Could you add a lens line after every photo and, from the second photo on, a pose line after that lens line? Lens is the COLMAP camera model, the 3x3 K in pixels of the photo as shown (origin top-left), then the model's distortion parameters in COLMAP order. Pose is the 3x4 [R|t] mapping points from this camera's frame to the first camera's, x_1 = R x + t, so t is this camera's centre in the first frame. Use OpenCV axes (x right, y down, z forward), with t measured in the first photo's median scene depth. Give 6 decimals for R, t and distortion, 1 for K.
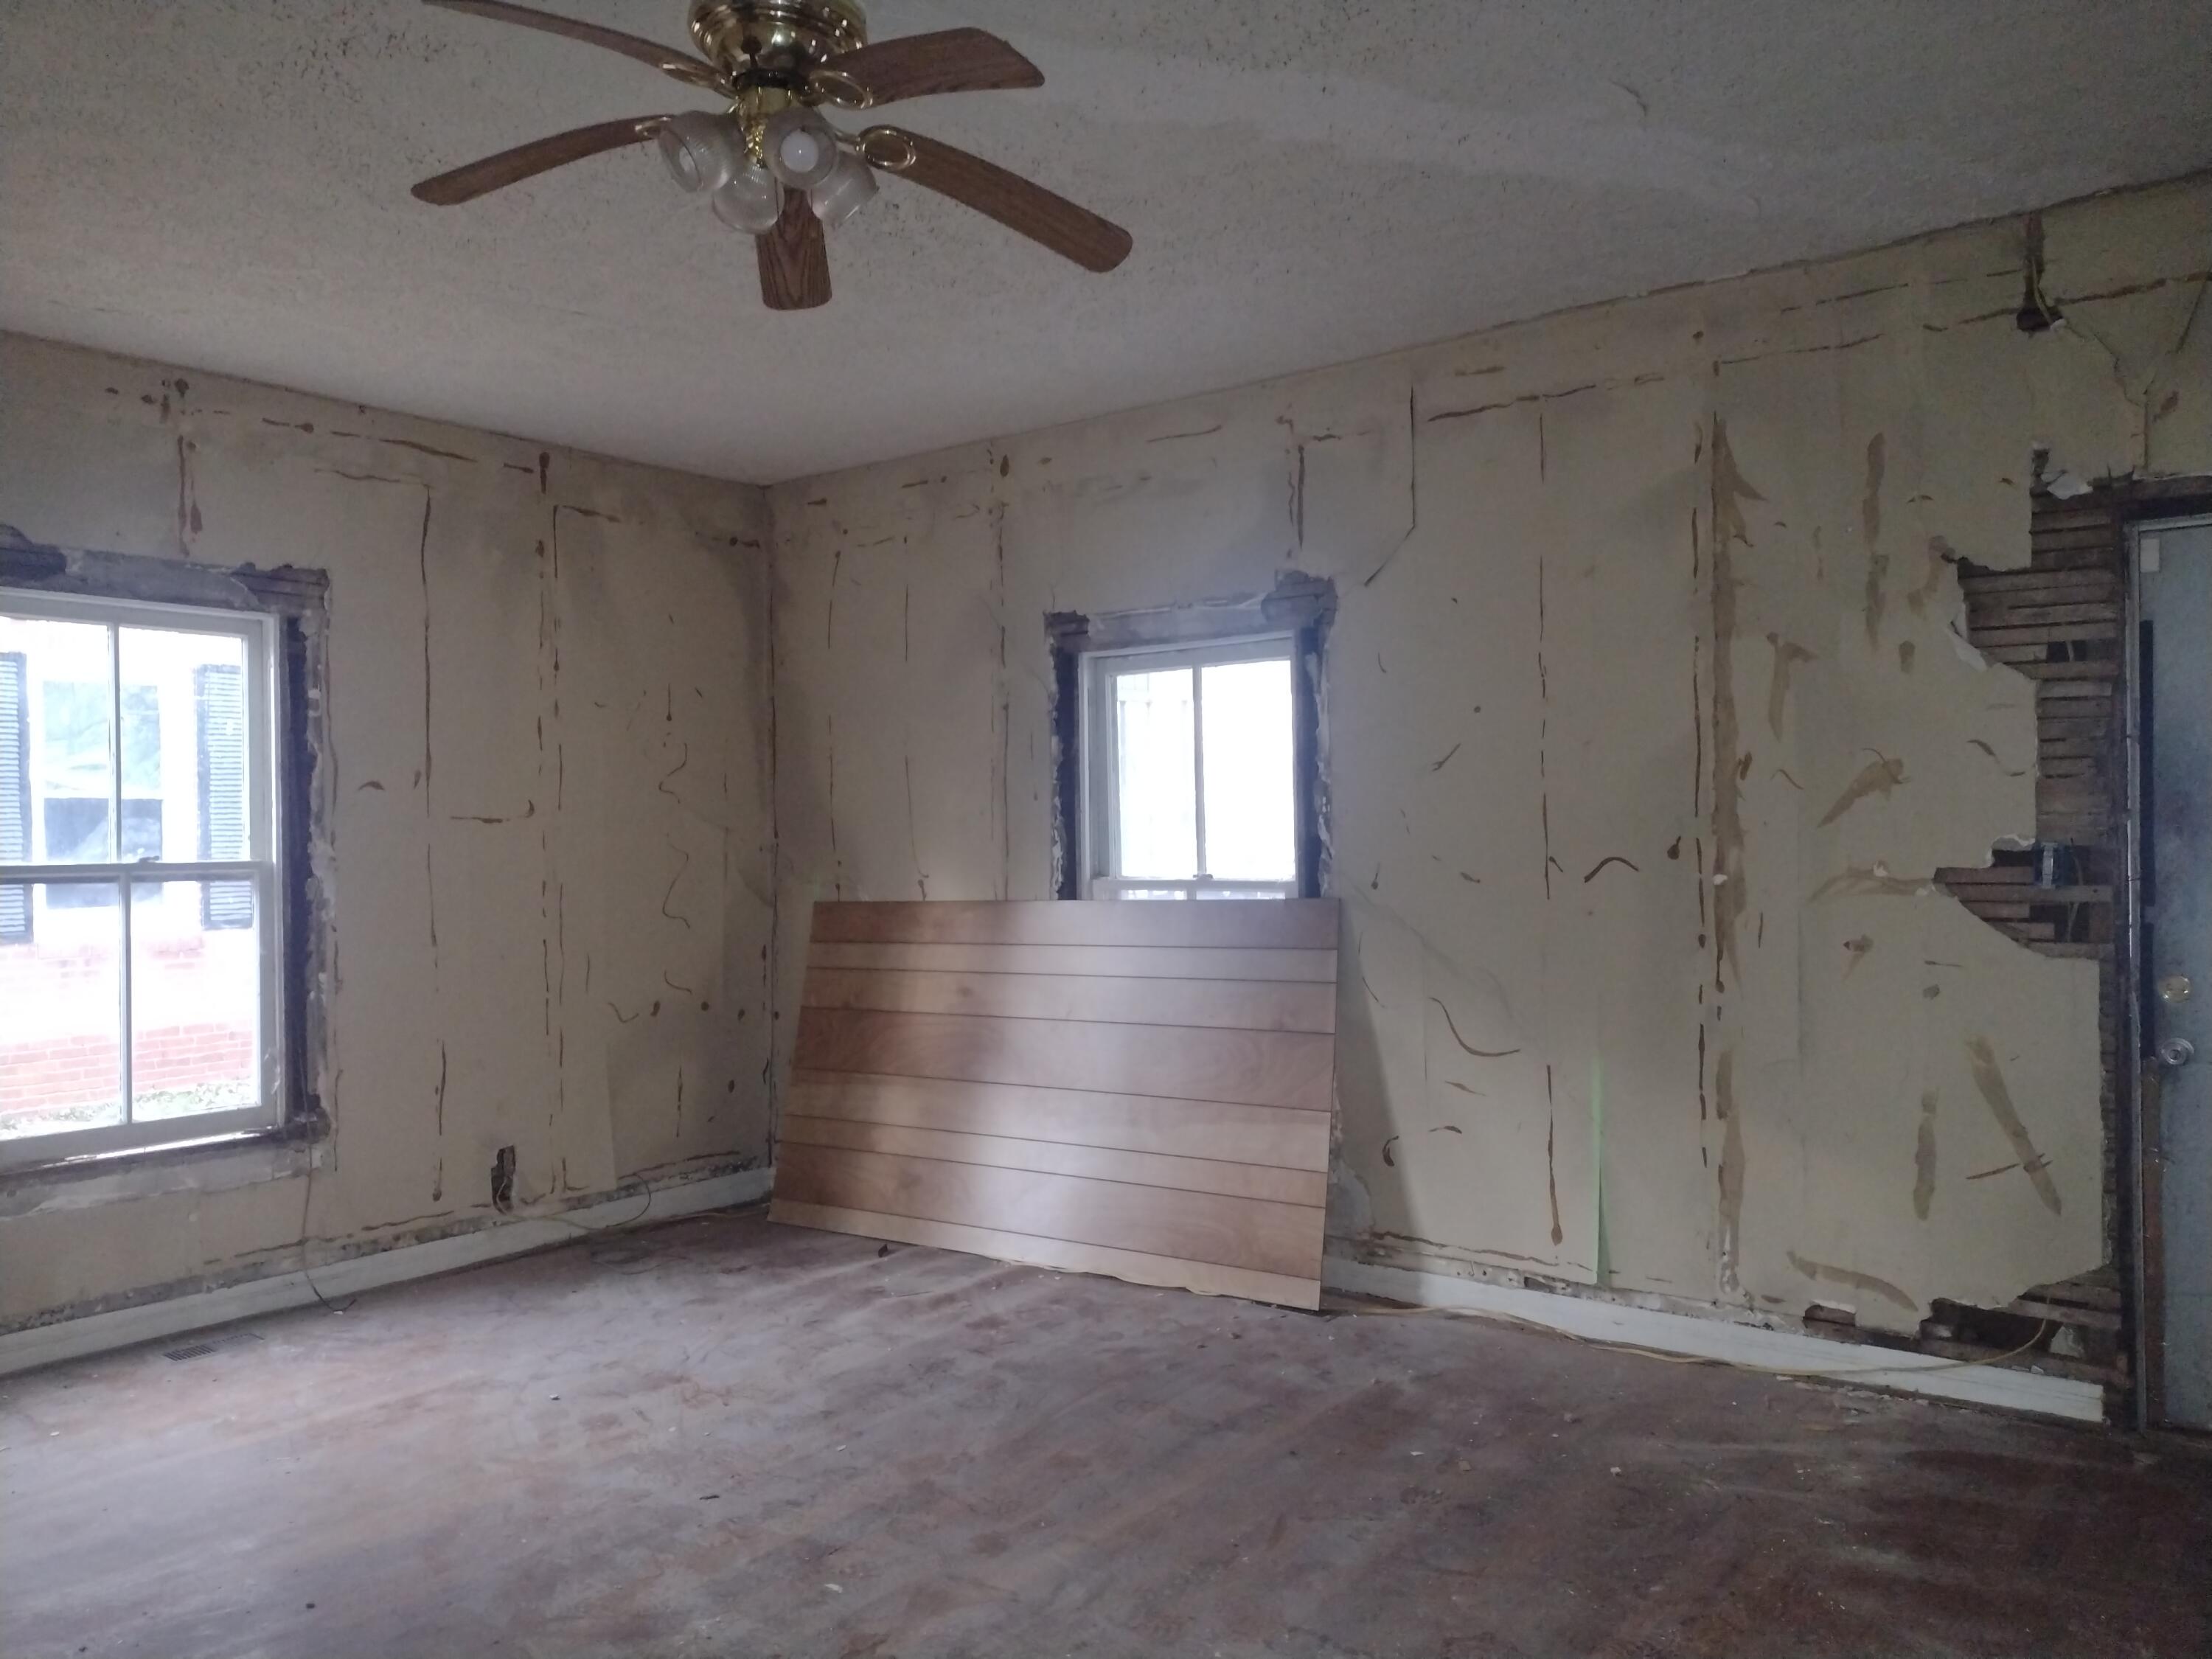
lens RADIAL K [[1597.0, 0, 1060.6], [0, 1597.0, 833.3], [0, 0, 1]] dist [0.033041, -0.053190]
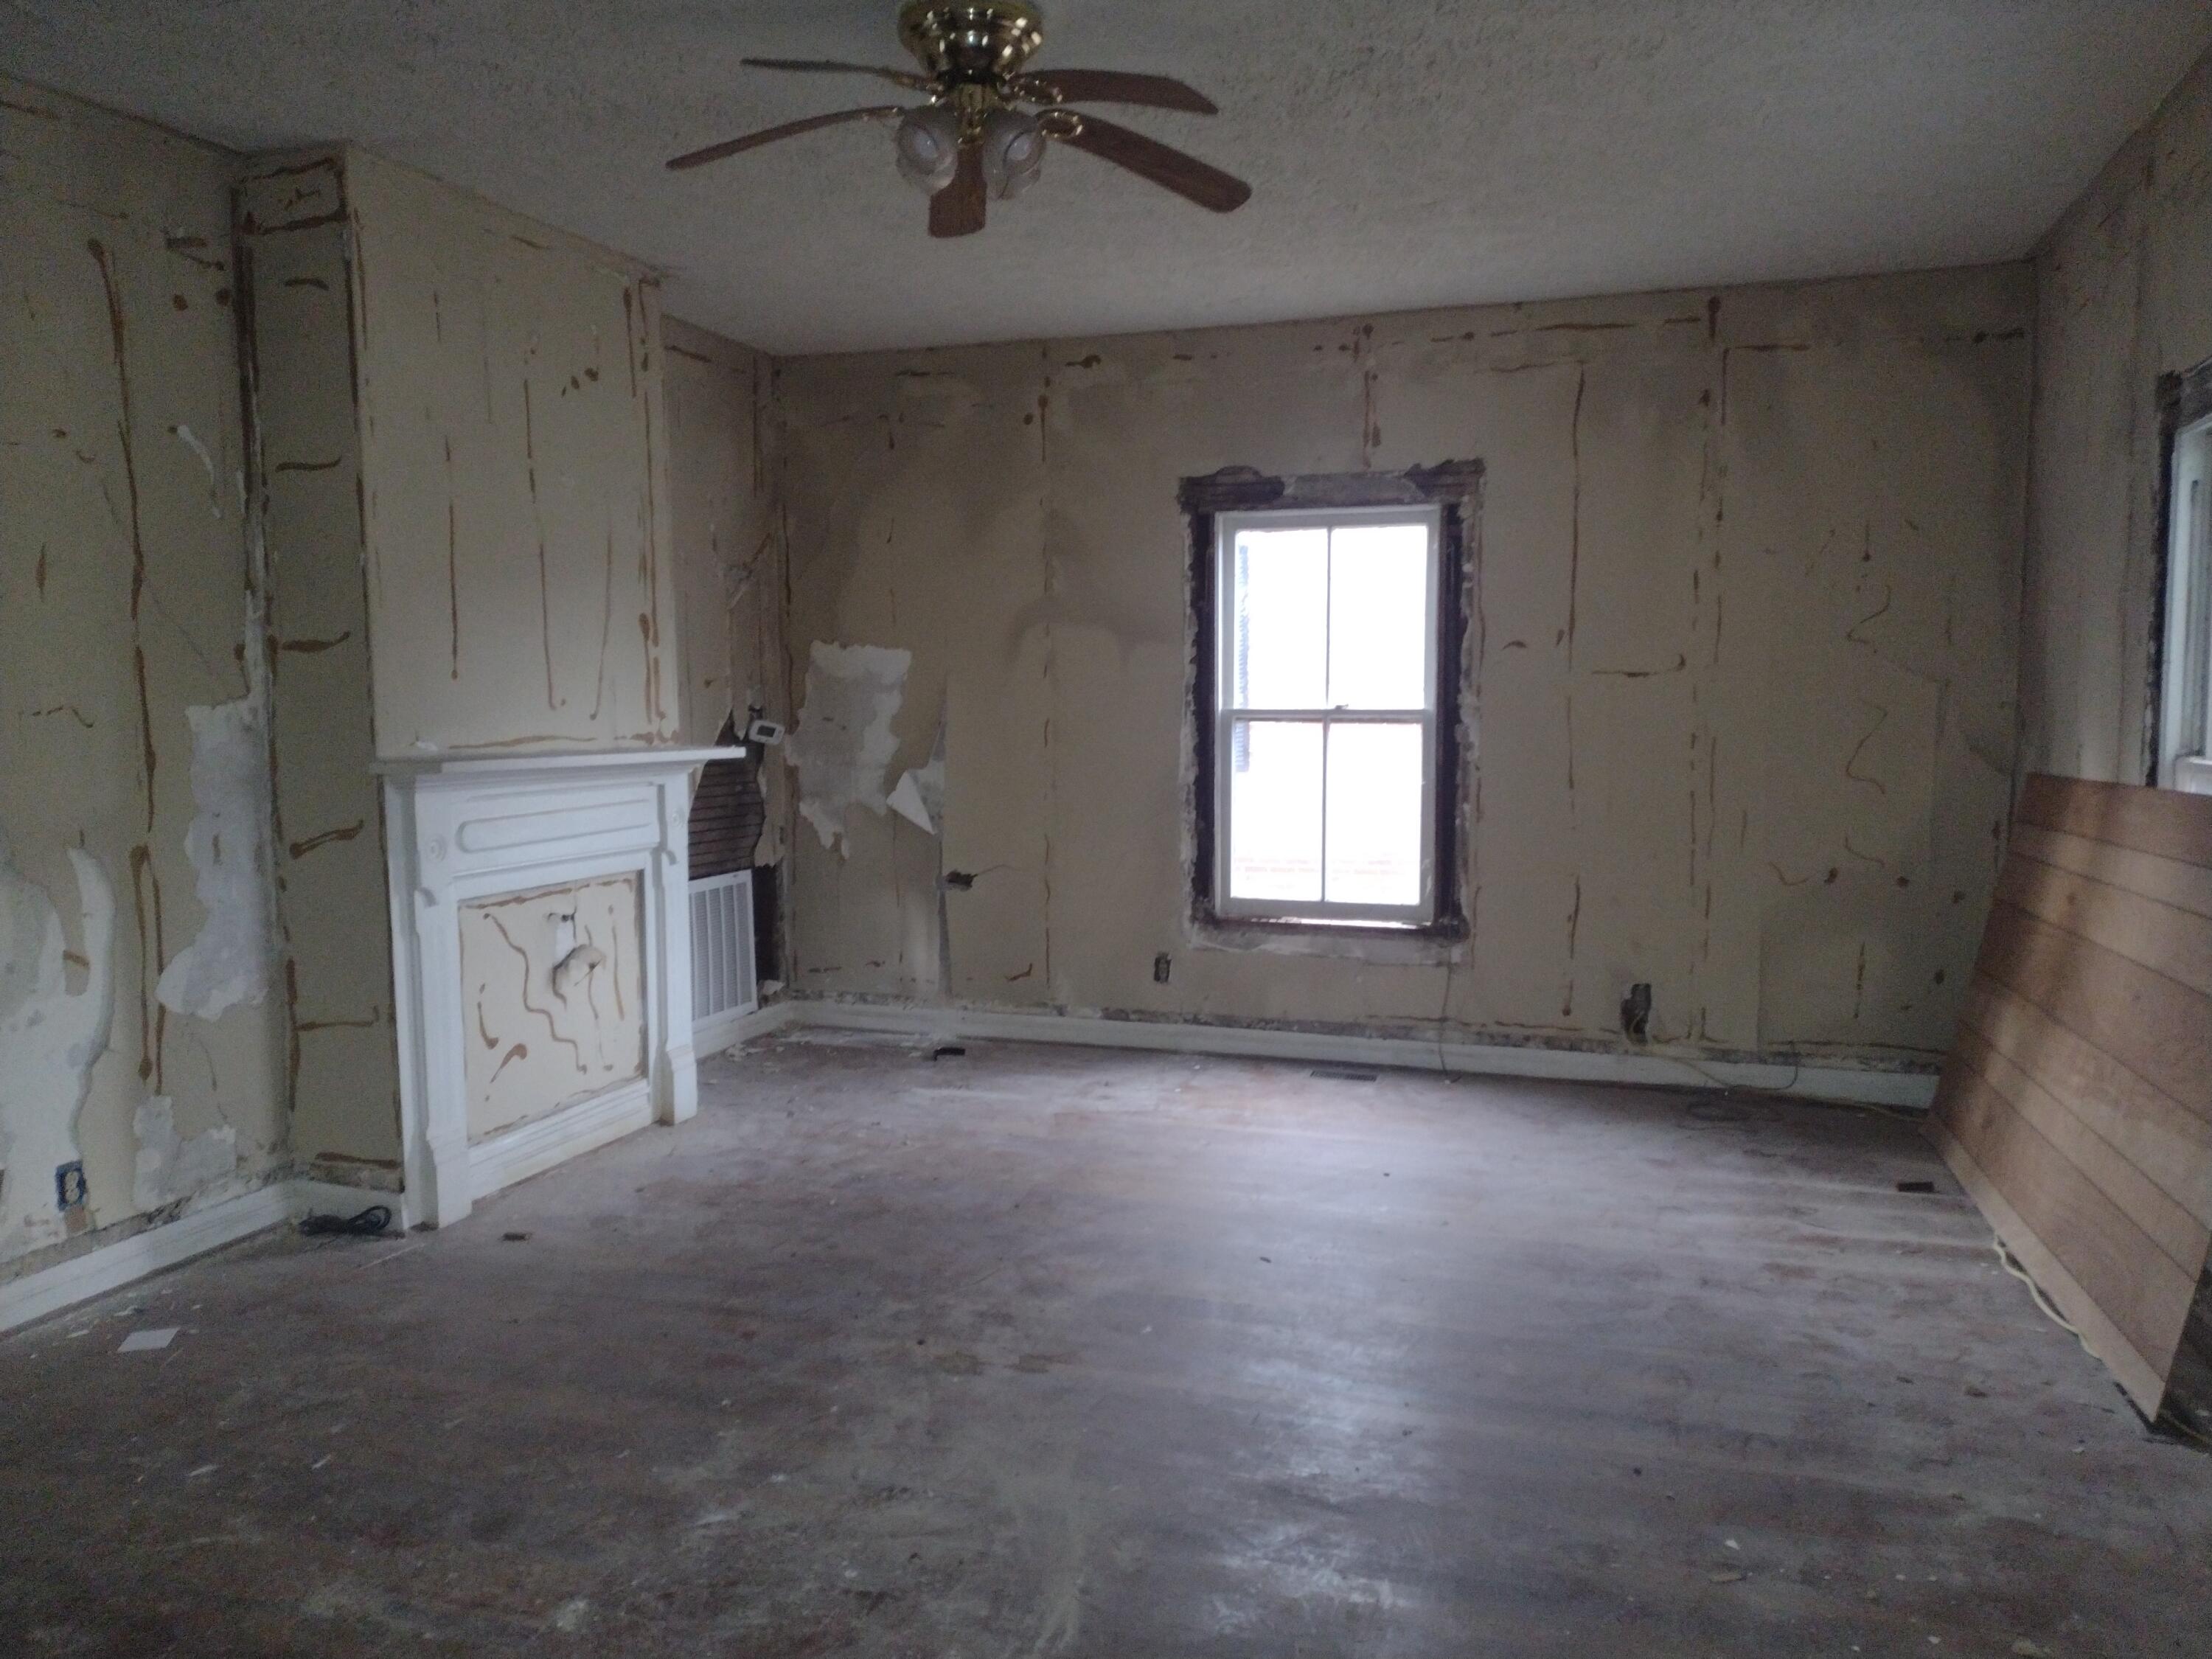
lens RADIAL K [[1597.0, 0, 1060.6], [0, 1597.0, 833.3], [0, 0, 1]] dist [0.033041, -0.053190]
pose [[0.329870, 0.102778, -0.938415, 0.564160], [0.005434, 0.993833, 0.110758, -0.024995], [0.944011, -0.041635, 0.327277, 0.324264]]
